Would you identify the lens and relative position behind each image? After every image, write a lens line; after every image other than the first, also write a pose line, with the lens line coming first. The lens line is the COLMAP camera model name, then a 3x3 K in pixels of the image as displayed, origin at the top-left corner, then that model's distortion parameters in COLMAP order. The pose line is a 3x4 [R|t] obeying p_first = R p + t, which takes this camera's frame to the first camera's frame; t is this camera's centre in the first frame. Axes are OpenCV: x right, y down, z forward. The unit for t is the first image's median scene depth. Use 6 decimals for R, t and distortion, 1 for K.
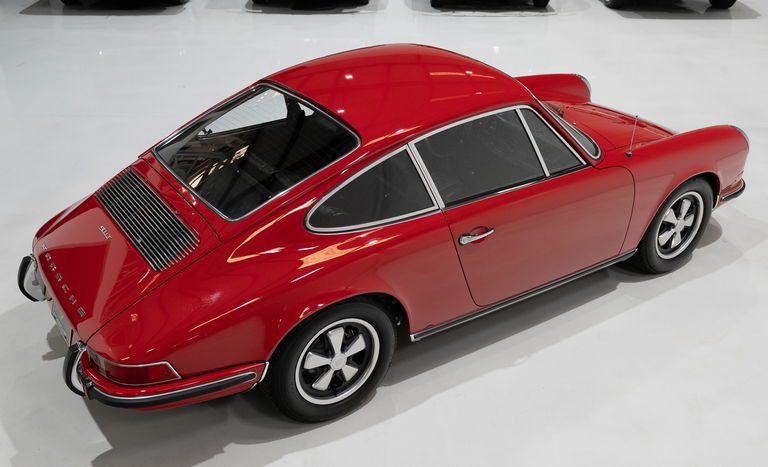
lens RADIAL K [[756.2, 0, 384.0], [0, 756.2, 233.5], [0, 0, 1]] dist [0.004738, 0.011527]
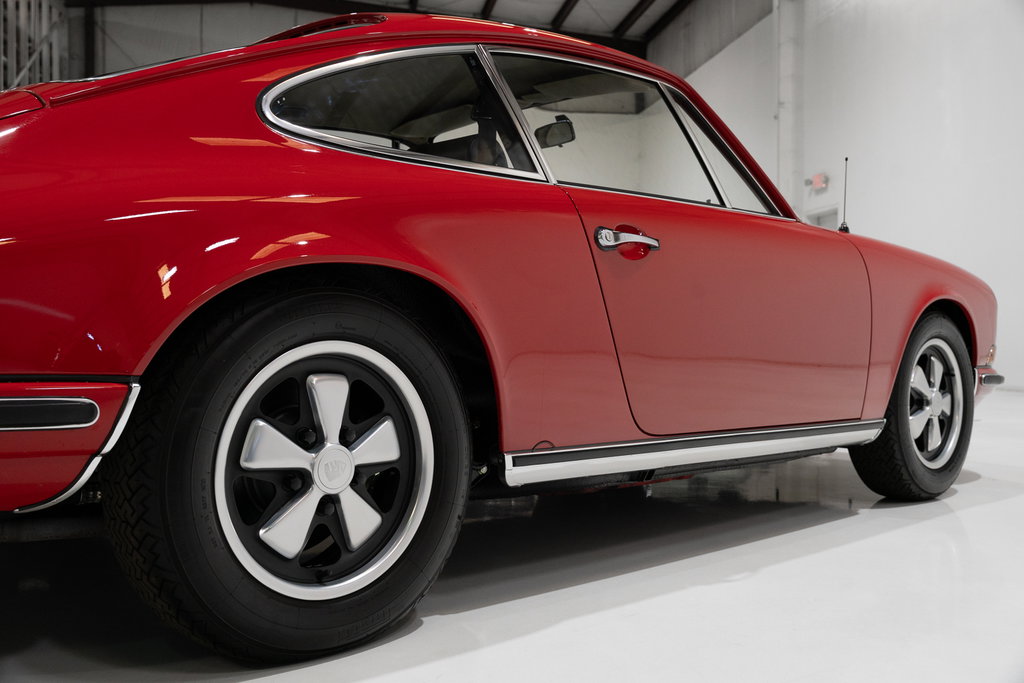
lens RADIAL K [[989.4, 0, 512.0], [0, 989.4, 341.5], [0, 0, 1]] dist [0.000989, -0.005342]
pose [[0.985741, -0.002330, 0.168255, -0.053922], [0.080376, 0.884981, -0.458637, 0.341843], [-0.147834, 0.465621, 0.872549, 0.511850]]
